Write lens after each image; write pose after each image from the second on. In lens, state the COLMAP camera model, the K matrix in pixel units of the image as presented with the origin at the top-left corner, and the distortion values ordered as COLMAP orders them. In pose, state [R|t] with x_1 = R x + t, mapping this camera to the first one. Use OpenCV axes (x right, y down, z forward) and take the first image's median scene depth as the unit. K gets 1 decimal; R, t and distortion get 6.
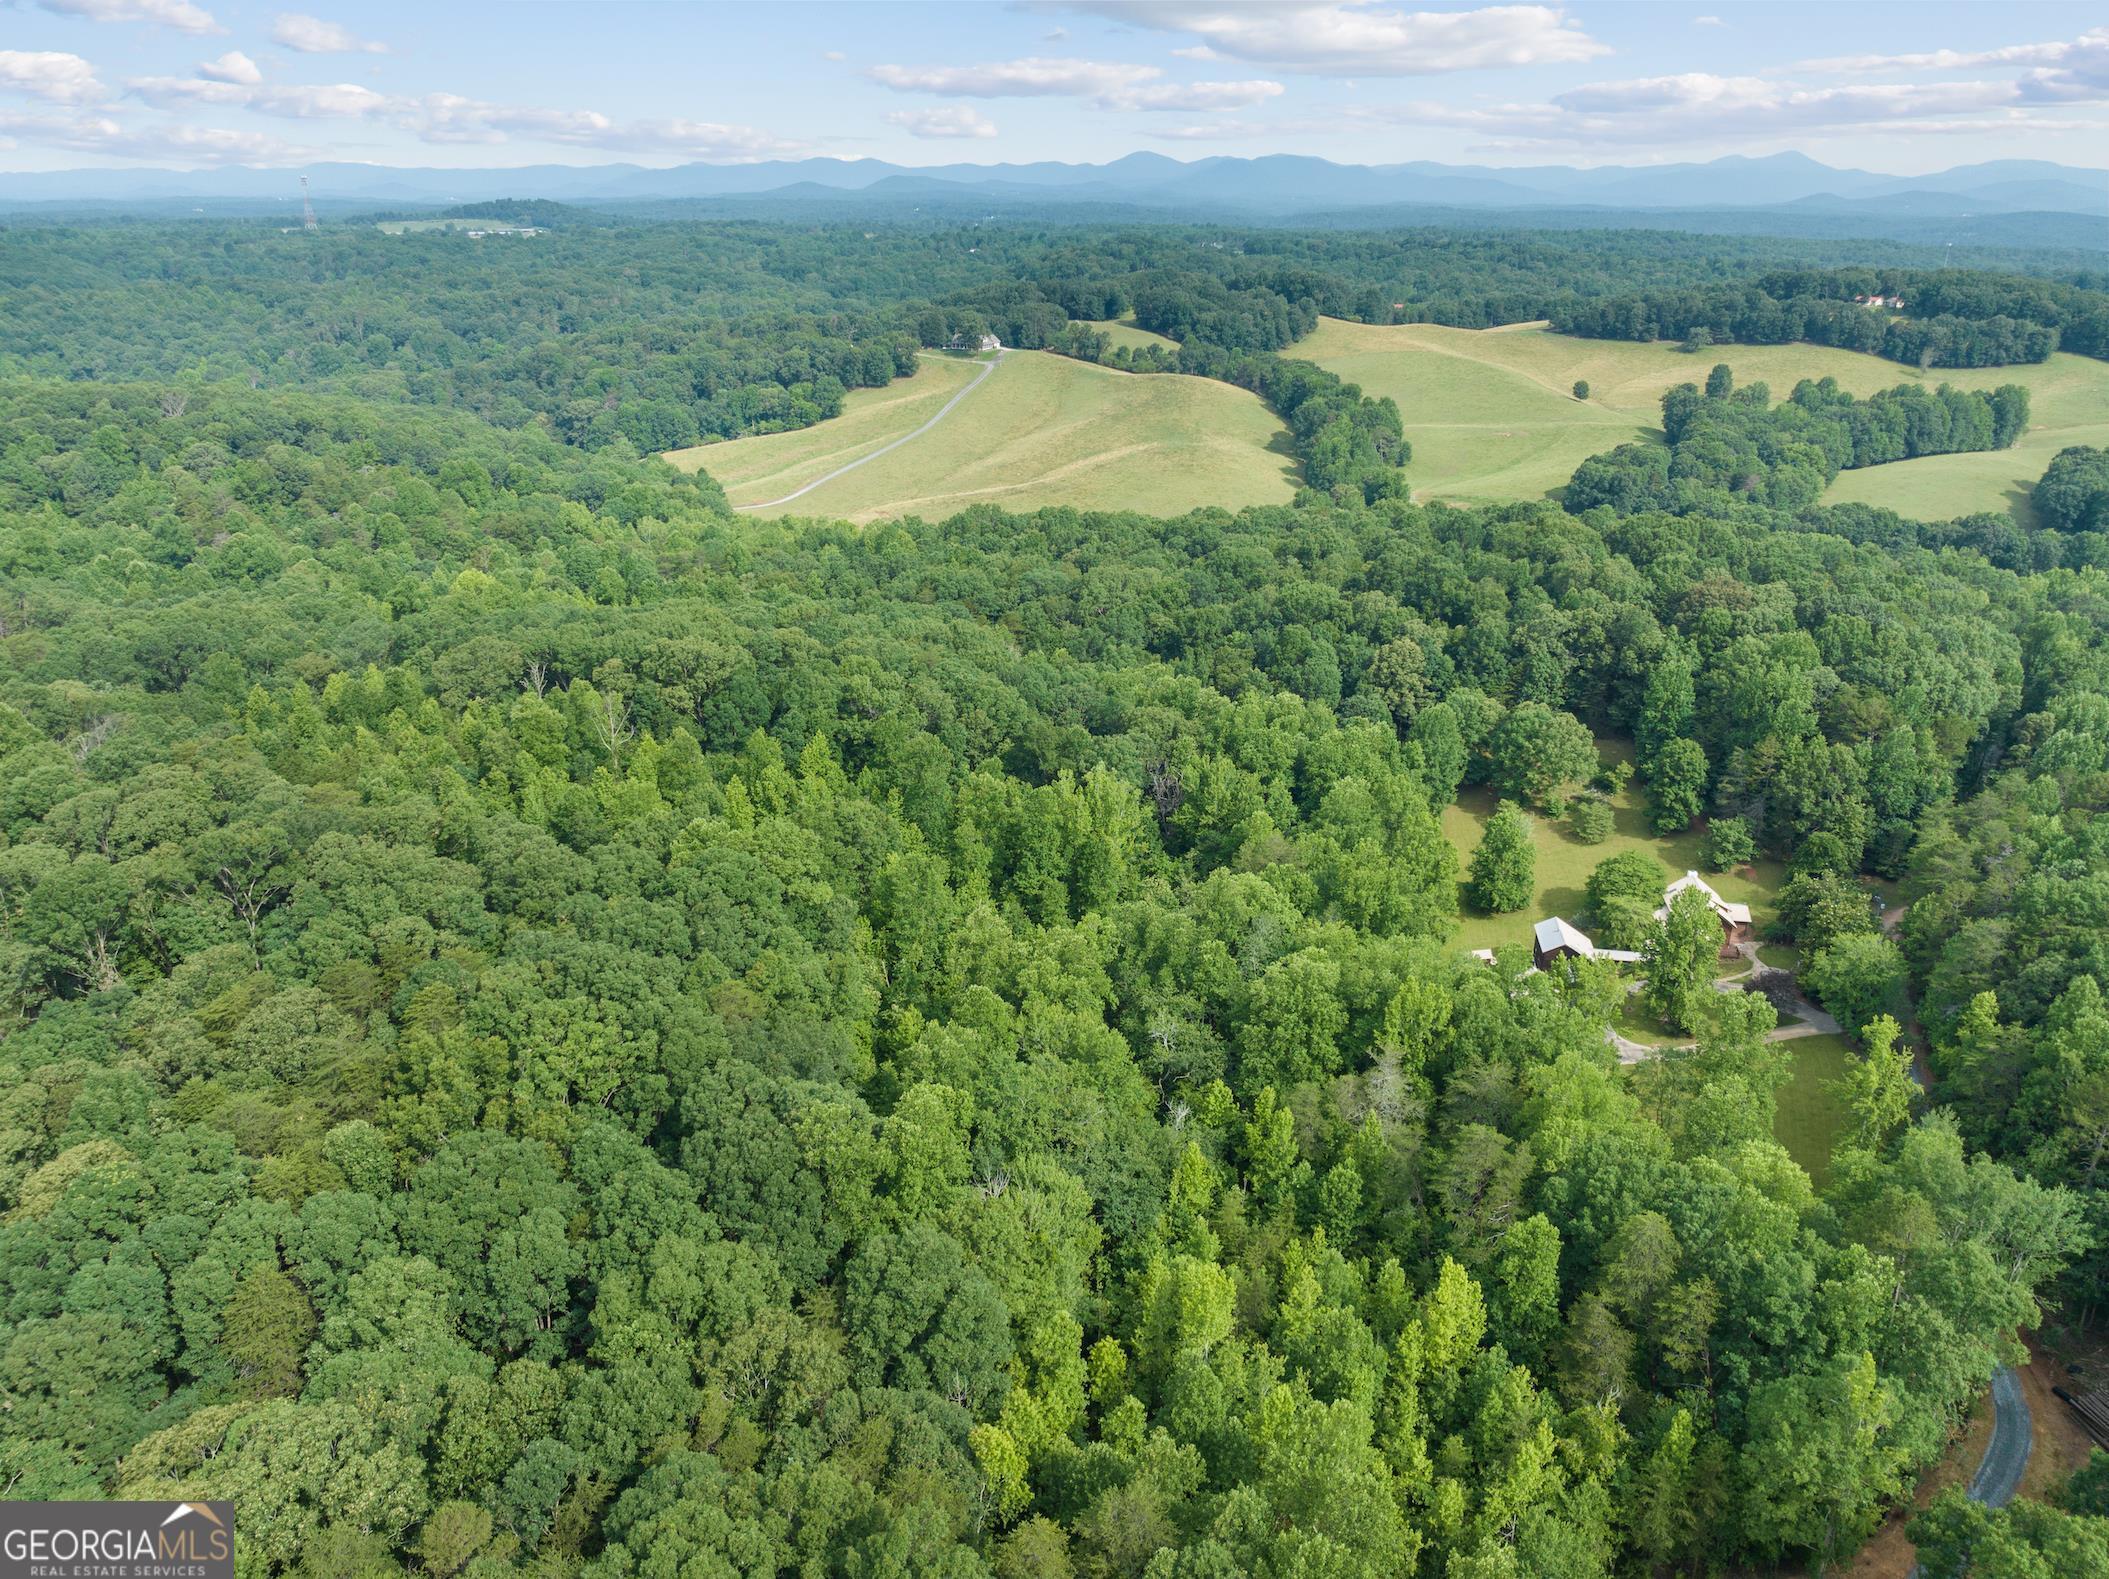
lens RADIAL K [[1501.9, 0, 1049.7], [0, 1501.9, 797.2], [0, 0, 1]] dist [-0.051823, 0.025260]
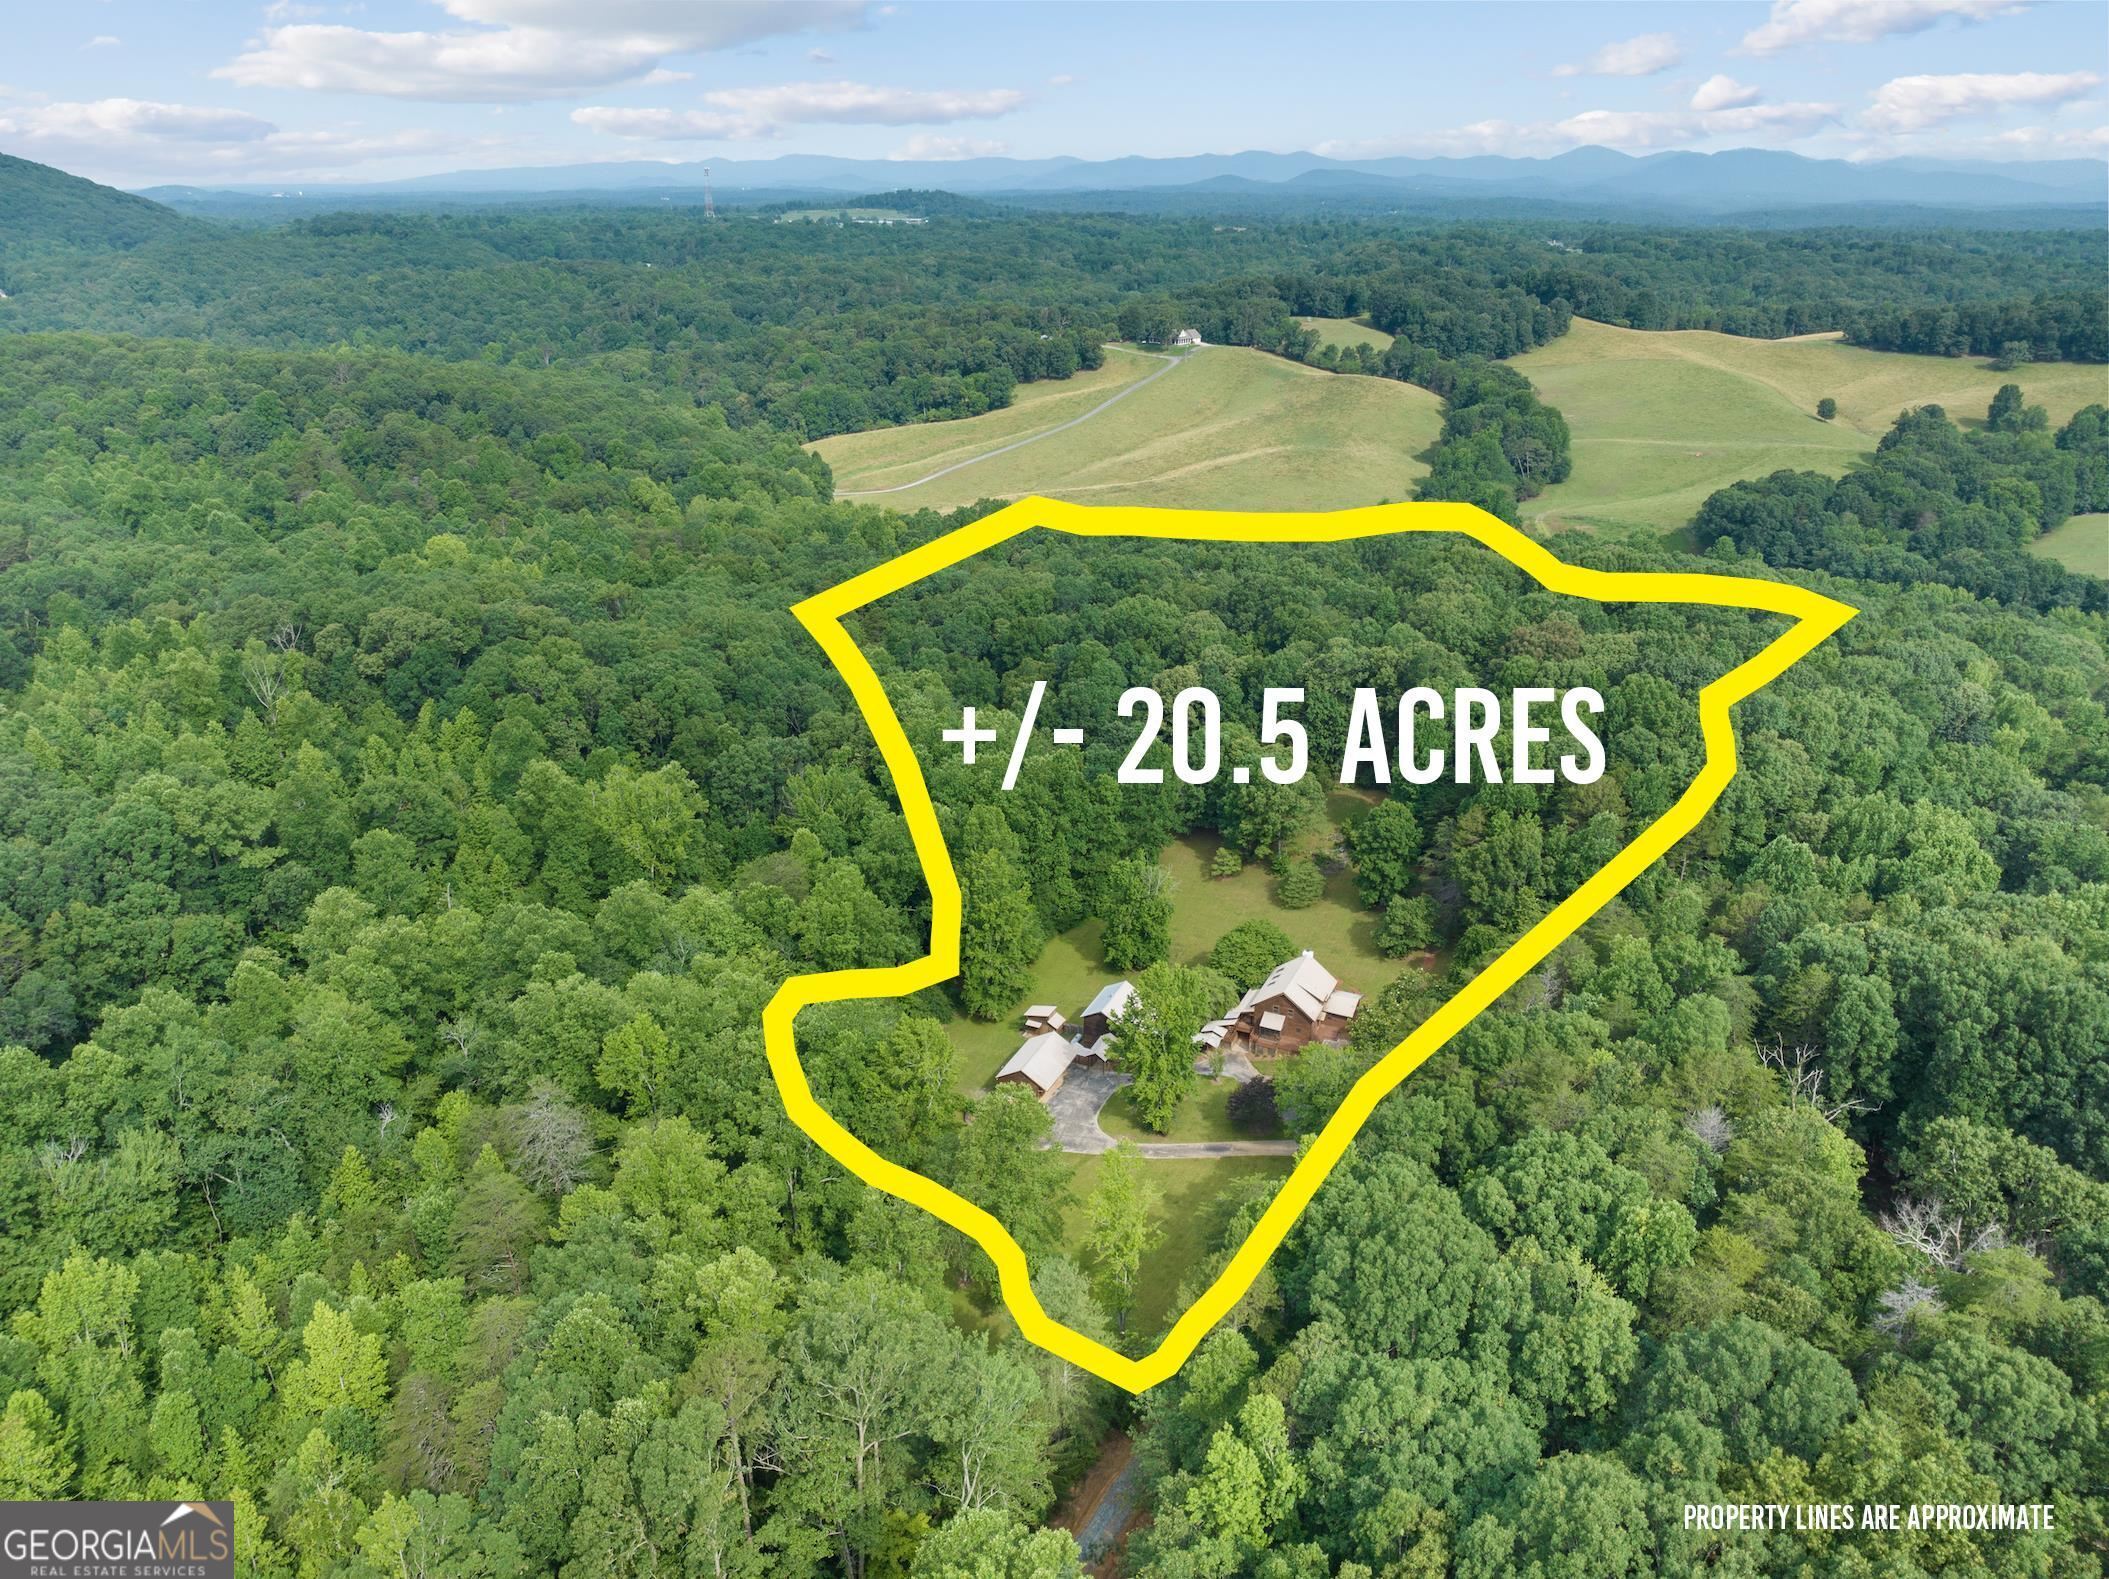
lens RADIAL K [[1501.9, 0, 1049.7], [0, 1501.9, 797.2], [0, 0, 1]] dist [-0.051823, 0.025260]
pose [[0.962322, 0.100462, -0.252674, 0.145950], [-0.099566, 0.994896, 0.016365, -0.011604], [0.253028, 0.009409, 0.967413, 0.033047]]
